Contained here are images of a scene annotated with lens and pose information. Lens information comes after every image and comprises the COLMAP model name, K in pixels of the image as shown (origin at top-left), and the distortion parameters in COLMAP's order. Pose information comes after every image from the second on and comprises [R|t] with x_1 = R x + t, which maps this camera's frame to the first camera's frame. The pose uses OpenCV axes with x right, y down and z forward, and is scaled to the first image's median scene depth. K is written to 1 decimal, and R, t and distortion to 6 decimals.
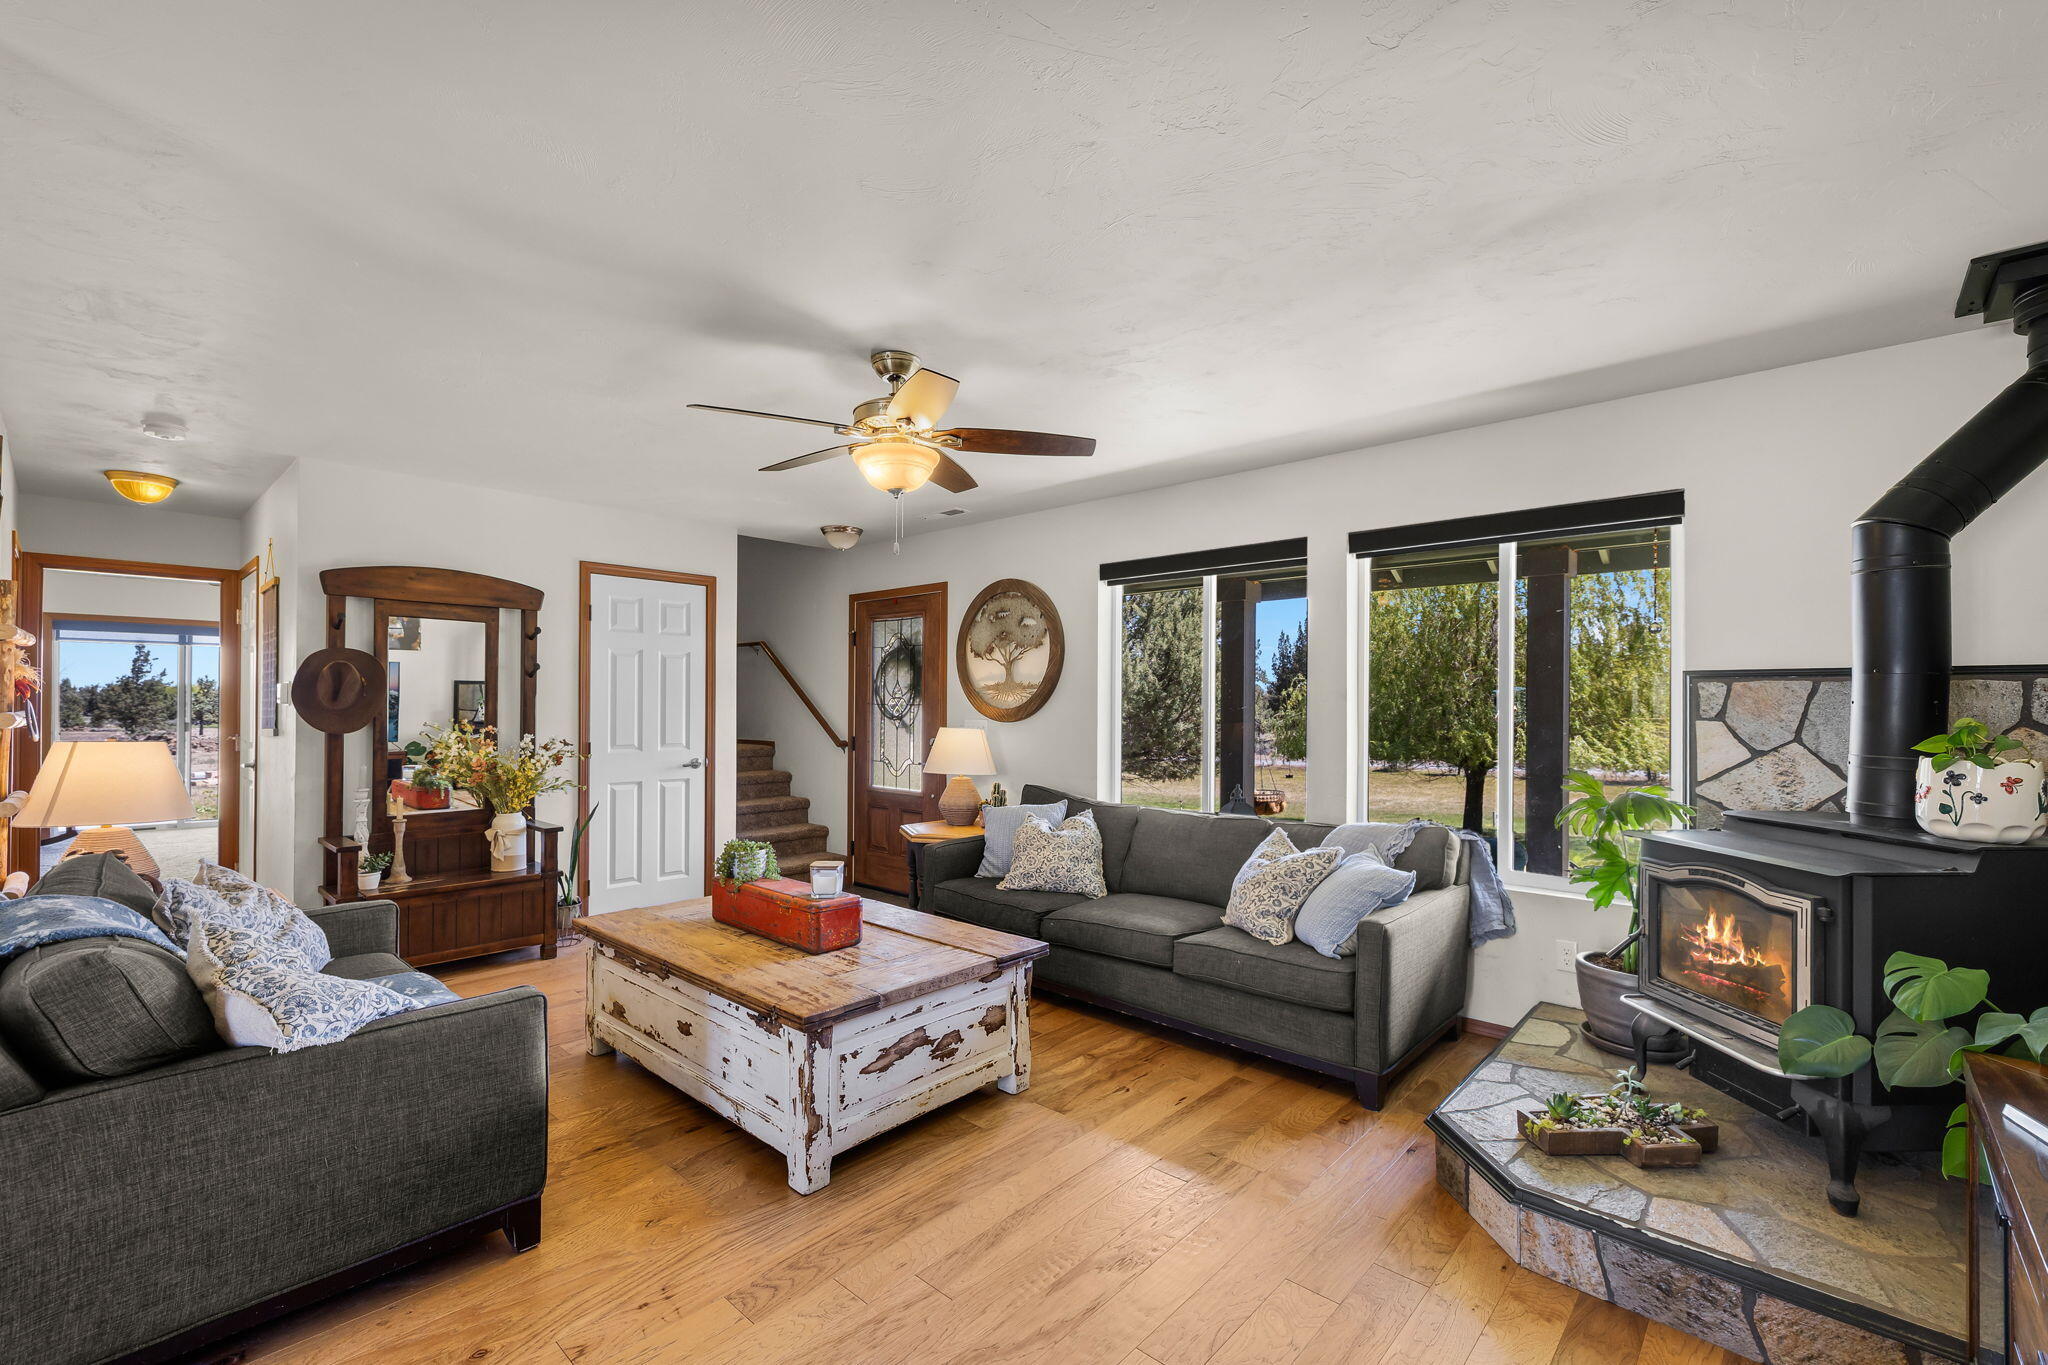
lens RADIAL K [[877.6, 0, 1008.6], [0, 877.6, 694.5], [0, 0, 1]] dist [0.002607, -0.000637]
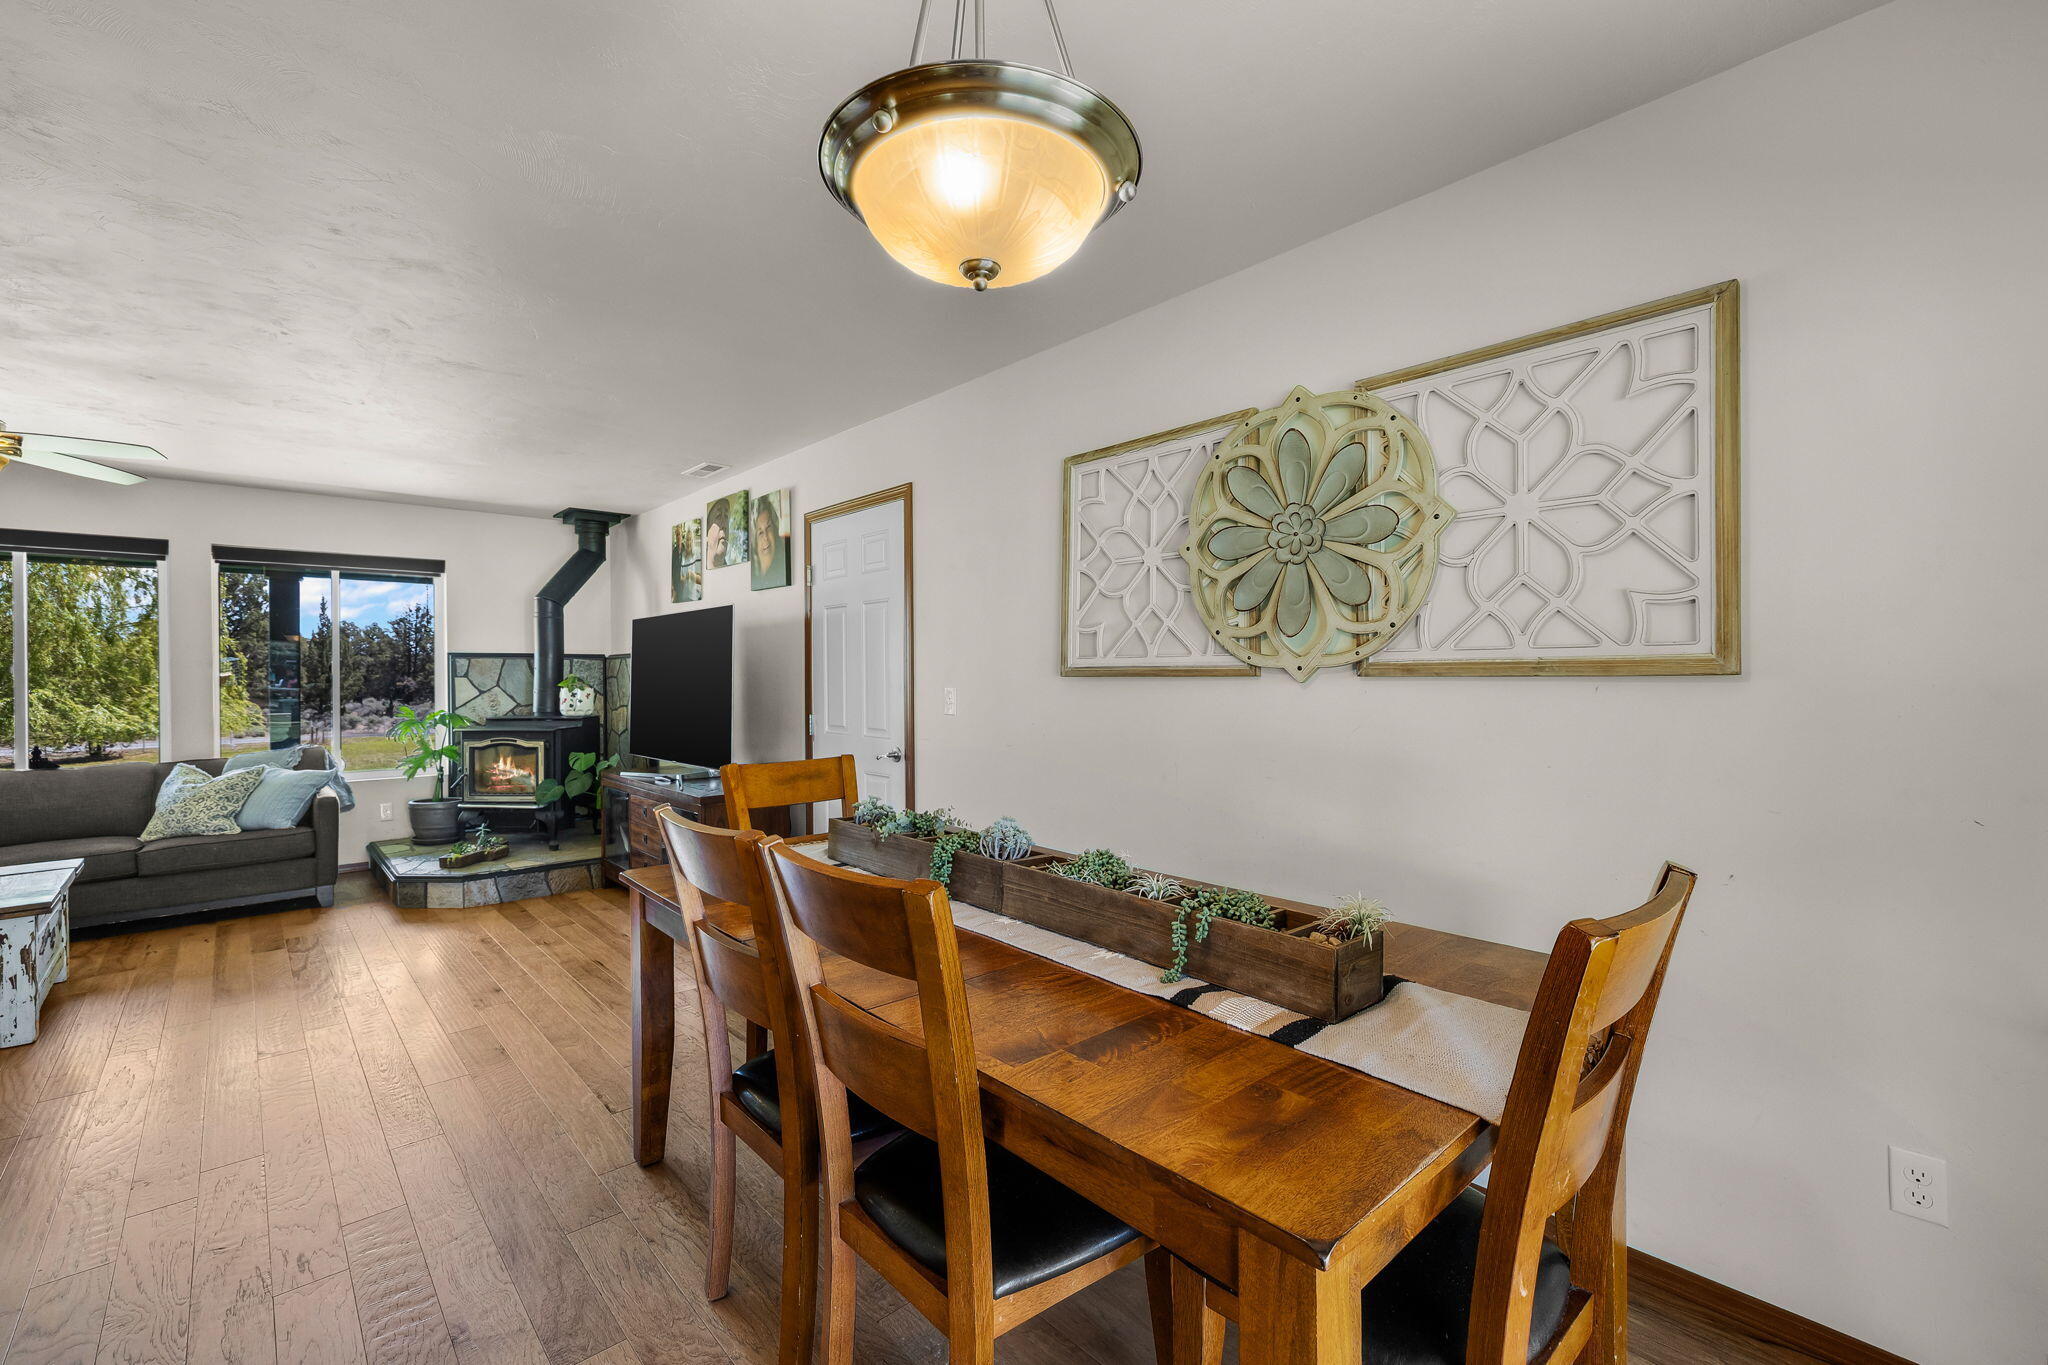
lens RADIAL K [[877.6, 0, 1007.6], [0, 877.6, 666.0], [0, 0, 1]] dist [0.002607, -0.000637]
pose [[0.101514, 0.000129, 0.994834, -1.158526], [-0.003708, 0.999993, 0.000249, -0.002154], [-0.994827, -0.003714, 0.101514, -0.491513]]
